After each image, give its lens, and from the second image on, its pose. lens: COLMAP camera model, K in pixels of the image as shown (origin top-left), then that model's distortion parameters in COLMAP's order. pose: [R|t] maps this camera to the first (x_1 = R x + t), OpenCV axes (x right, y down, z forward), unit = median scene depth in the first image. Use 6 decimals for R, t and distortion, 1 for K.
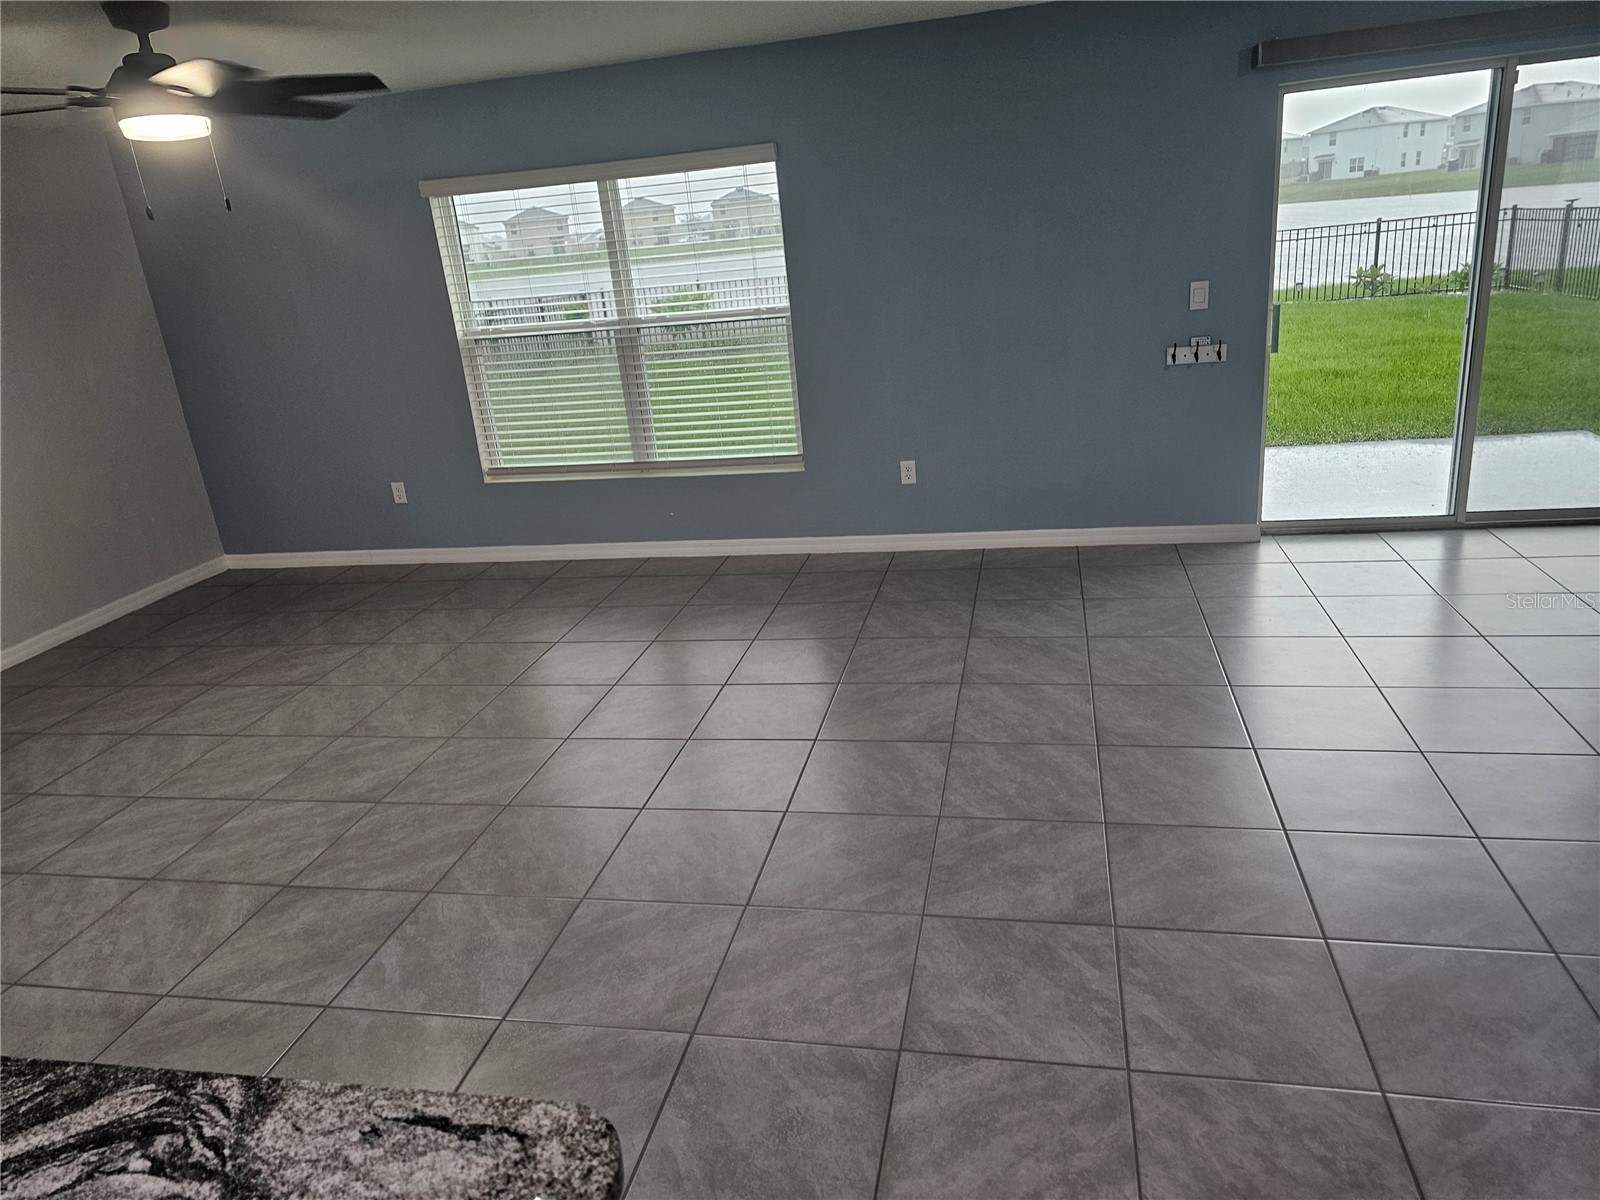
lens RADIAL K [[1073.5, 0, 793.8], [0, 1073.5, 589.6], [0, 0, 1]] dist [0.081047, -0.057882]
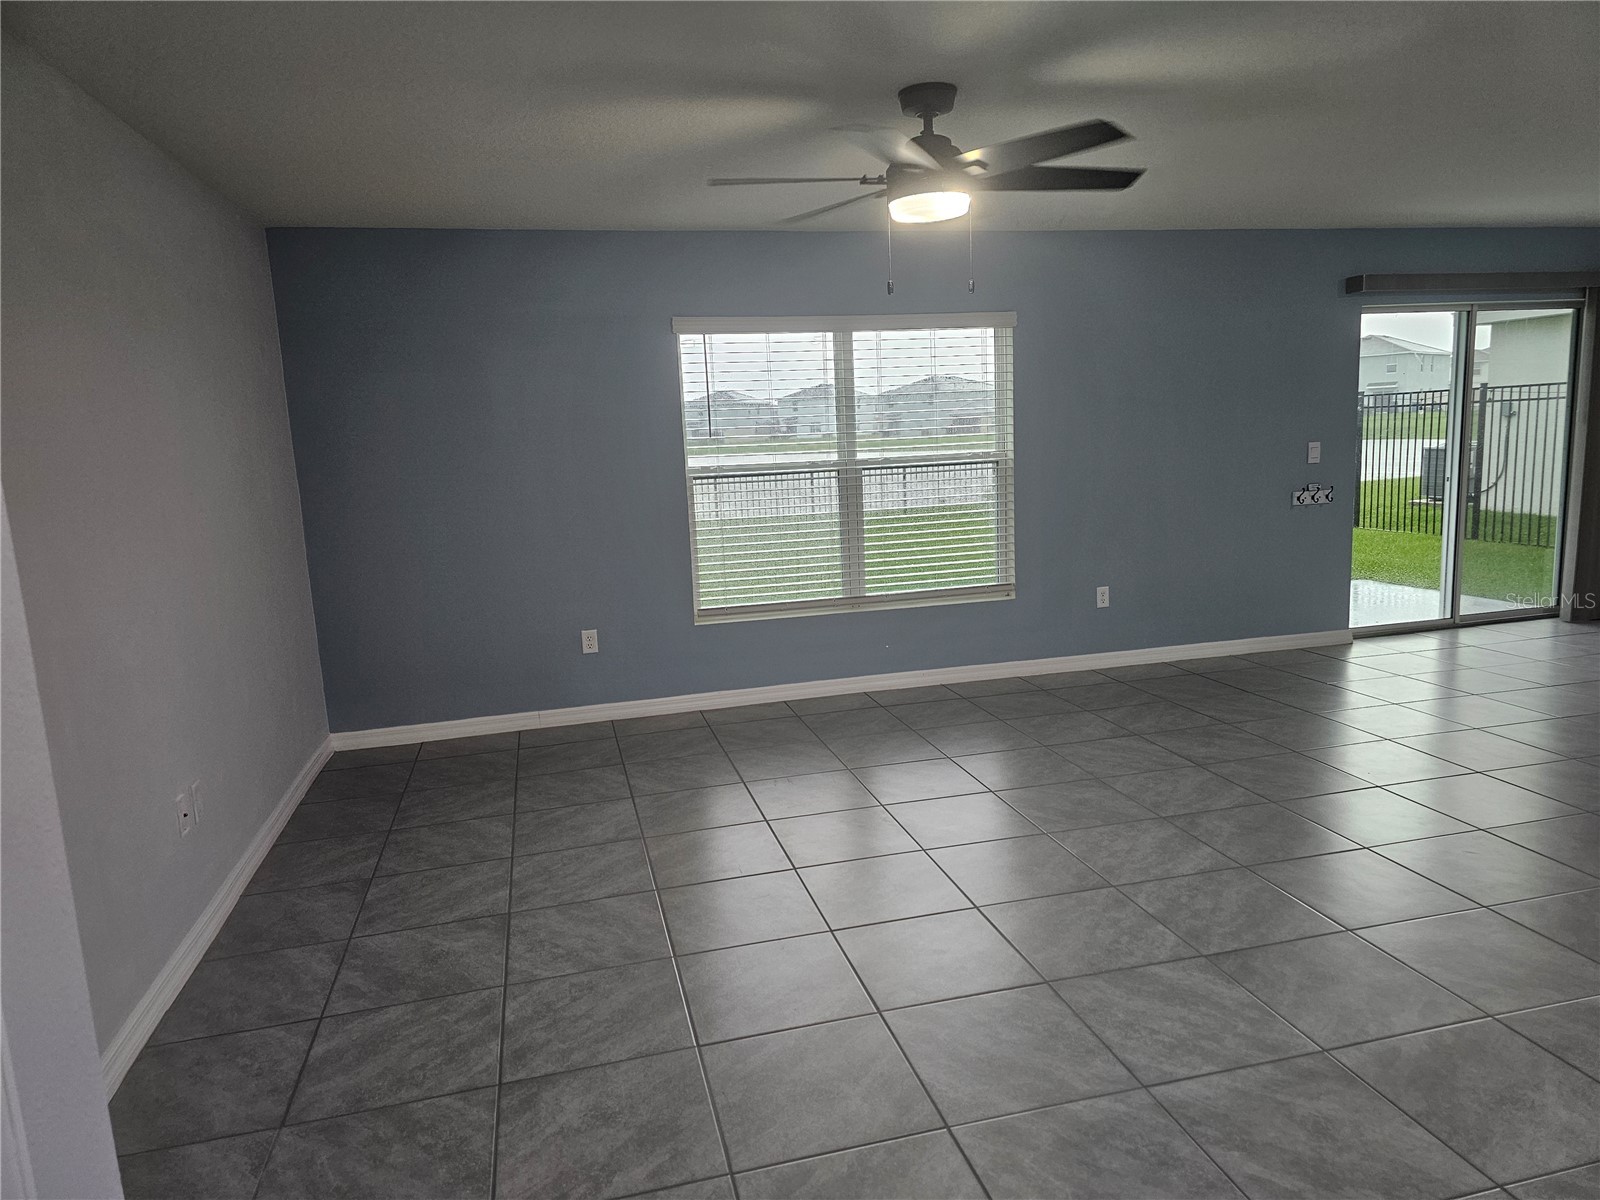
lens RADIAL K [[1063.7, 0, 796.4], [0, 1063.7, 603.5], [0, 0, 1]] dist [0.068662, -0.055415]
pose [[0.895681, -0.018835, 0.444299, -0.722535], [0.104319, 0.980123, -0.168750, 0.056446], [-0.432289, 0.197495, 0.879842, 0.166206]]
